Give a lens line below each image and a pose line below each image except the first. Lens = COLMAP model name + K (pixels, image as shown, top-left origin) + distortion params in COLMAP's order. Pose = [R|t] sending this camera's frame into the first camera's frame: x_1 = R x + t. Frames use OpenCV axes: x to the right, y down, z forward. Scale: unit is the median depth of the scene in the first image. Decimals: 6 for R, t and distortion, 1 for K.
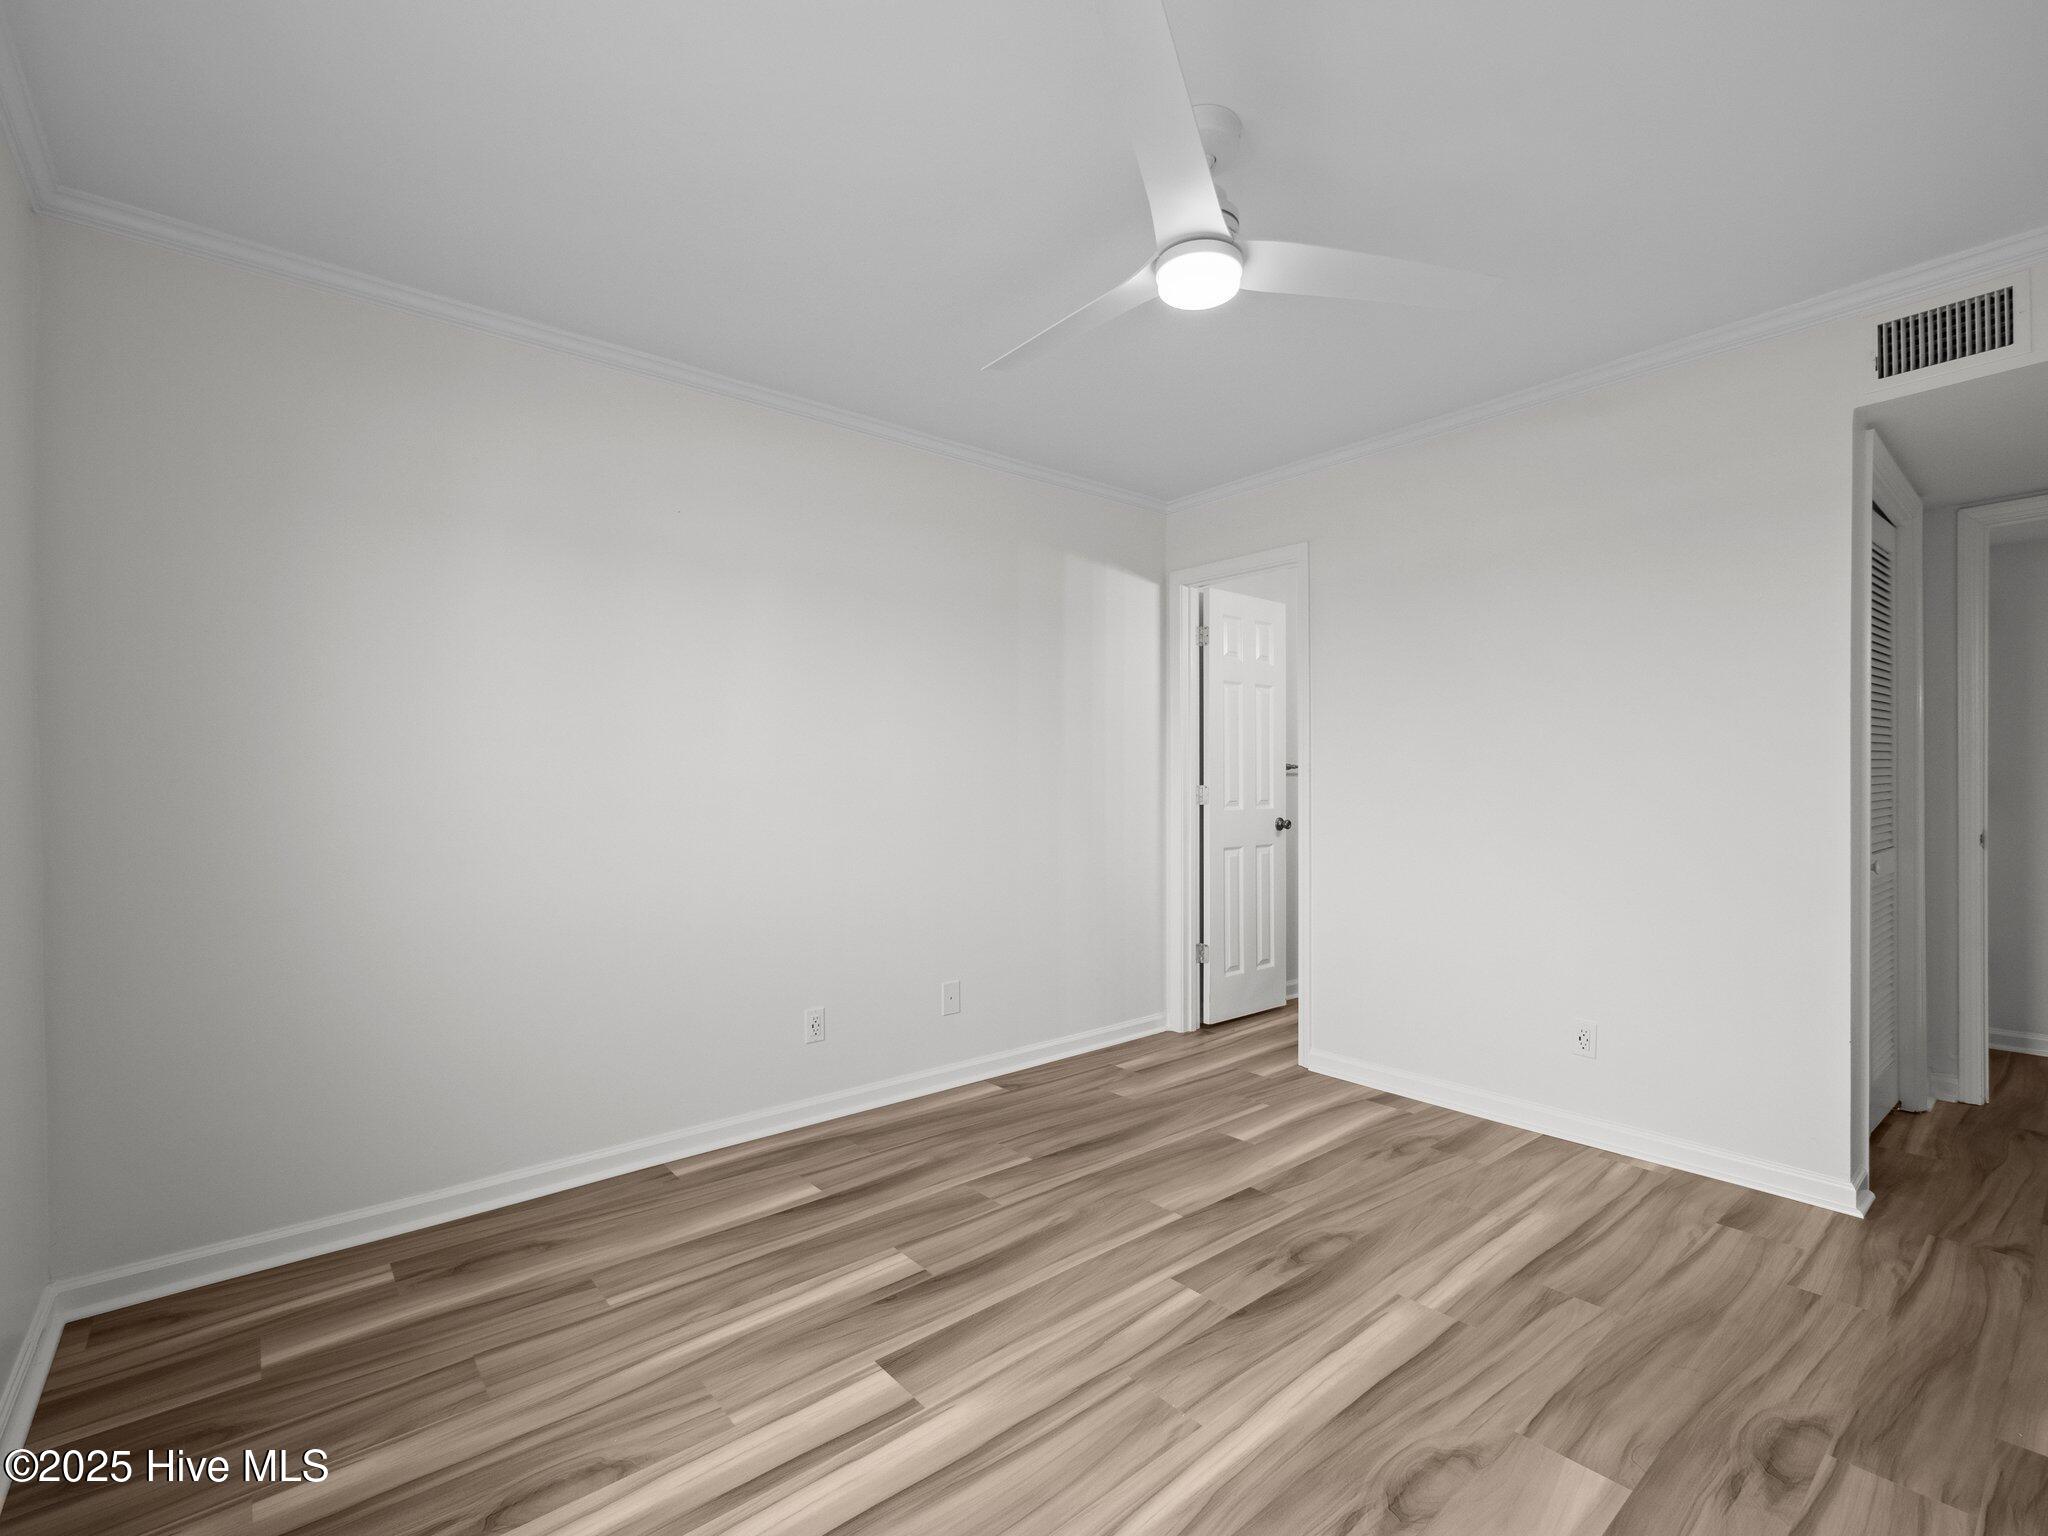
lens RADIAL K [[926.8, 0, 1020.8], [0, 926.8, 770.0], [0, 0, 1]] dist [-0.002856, -0.001348]
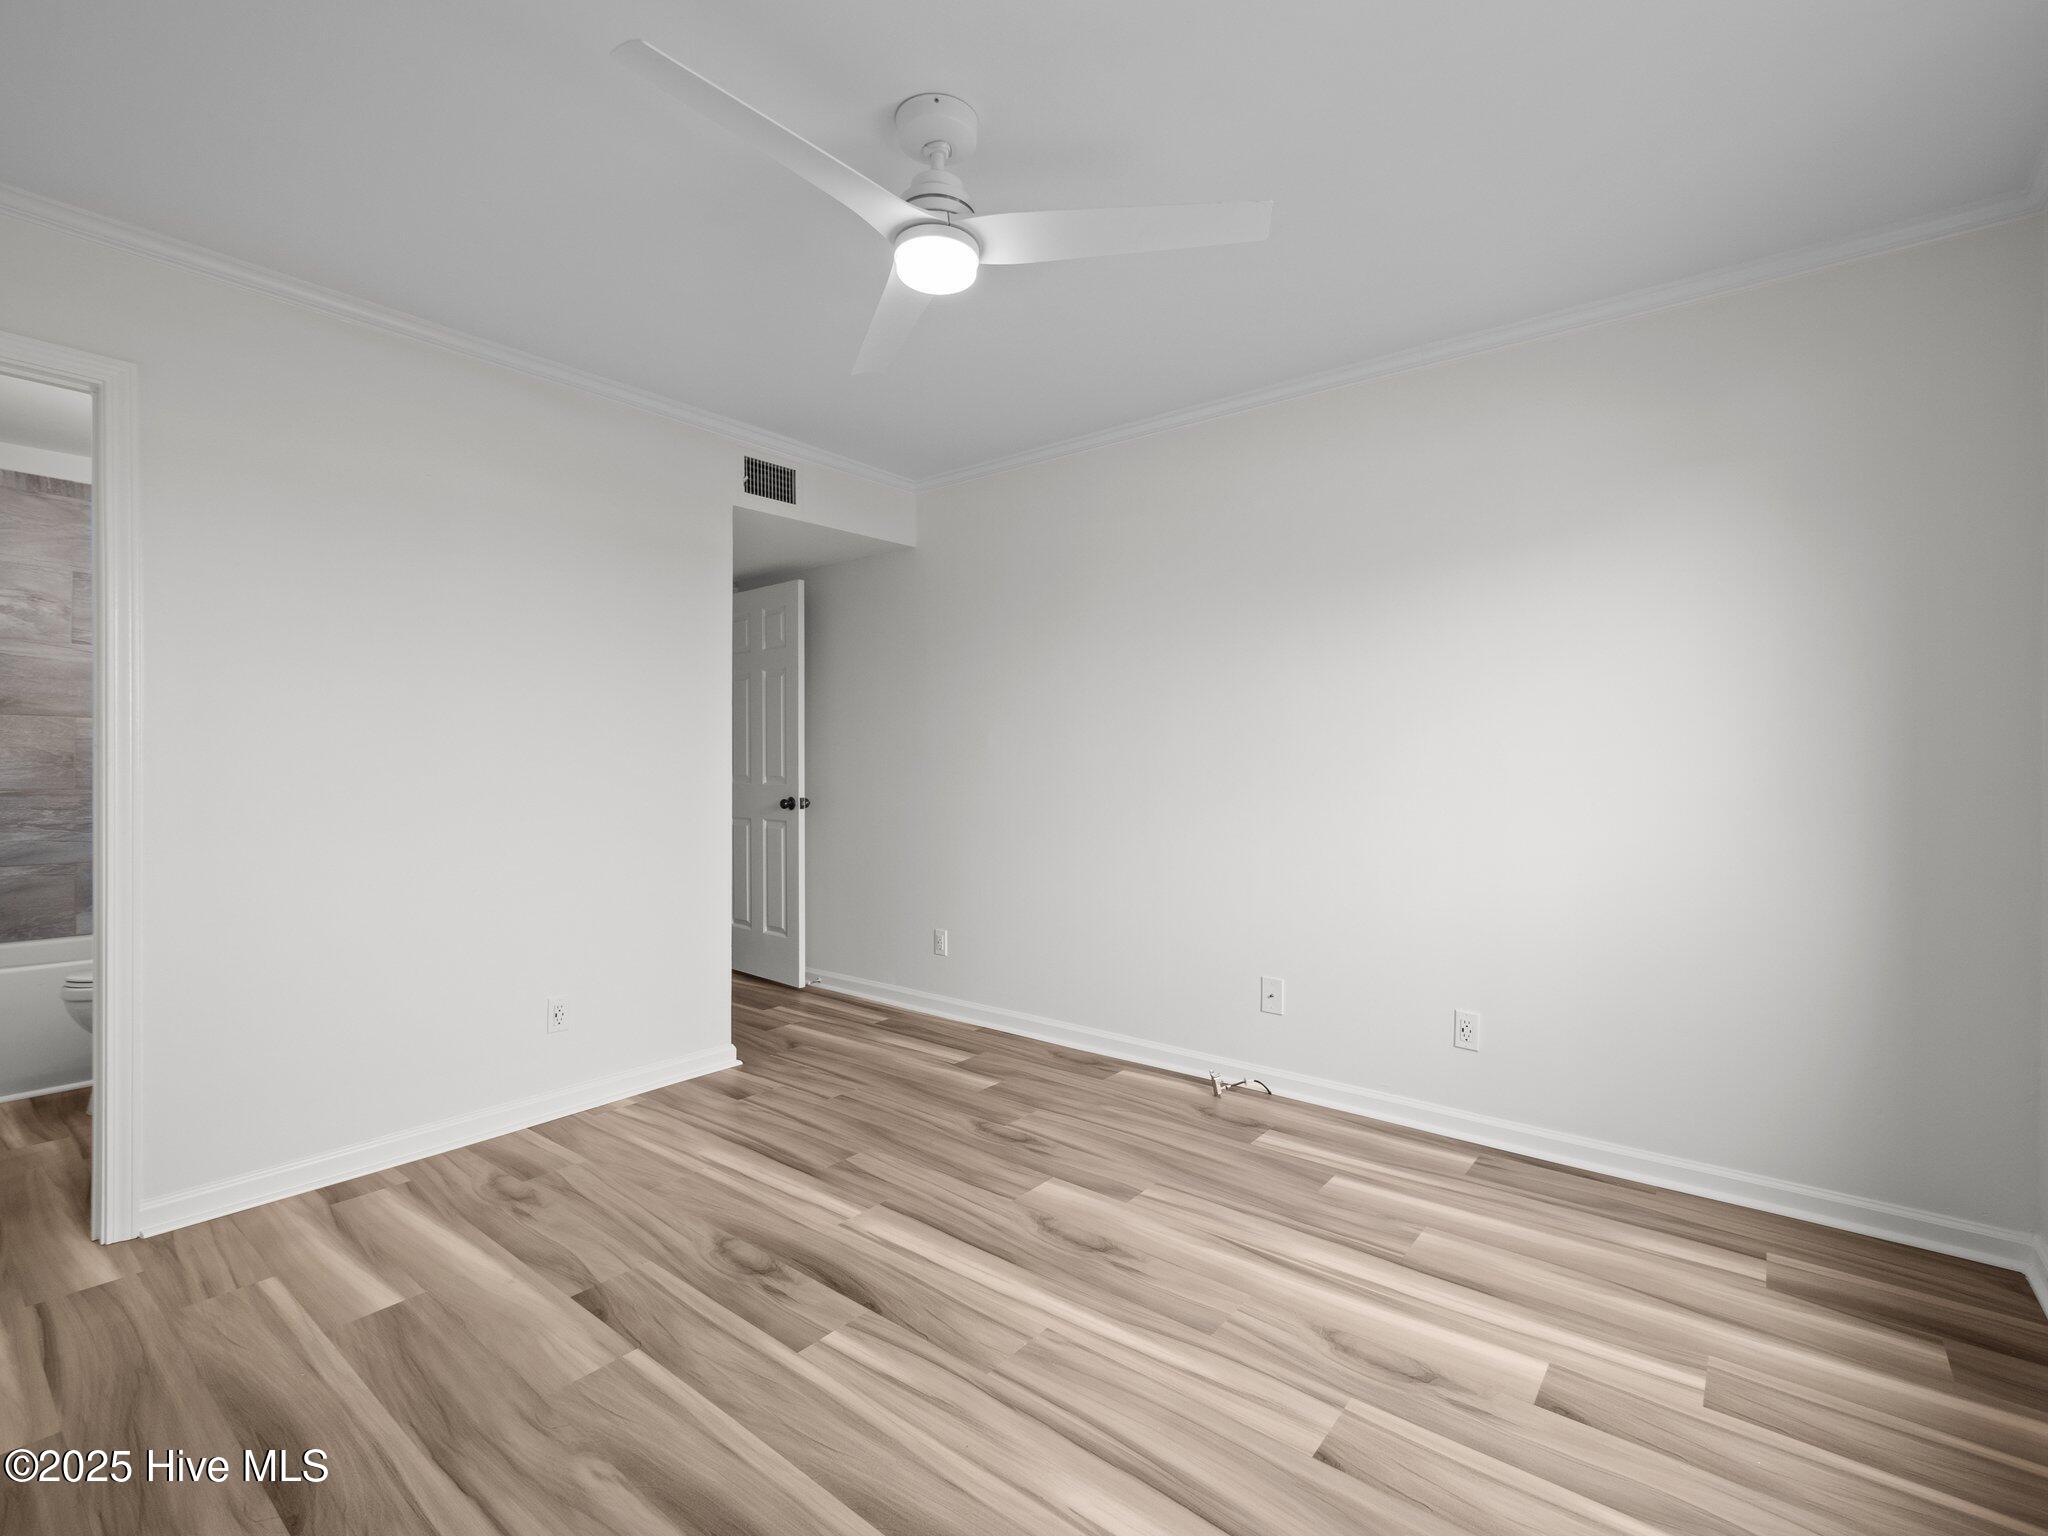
lens RADIAL K [[926.8, 0, 1035.1], [0, 926.8, 766.4], [0, 0, 1]] dist [-0.002856, -0.001348]
pose [[-0.200346, -0.001780, 0.979724, -0.642932], [-0.010584, 0.999944, -0.000348, 0.009173], [-0.979668, -0.010439, -0.200354, 0.870844]]
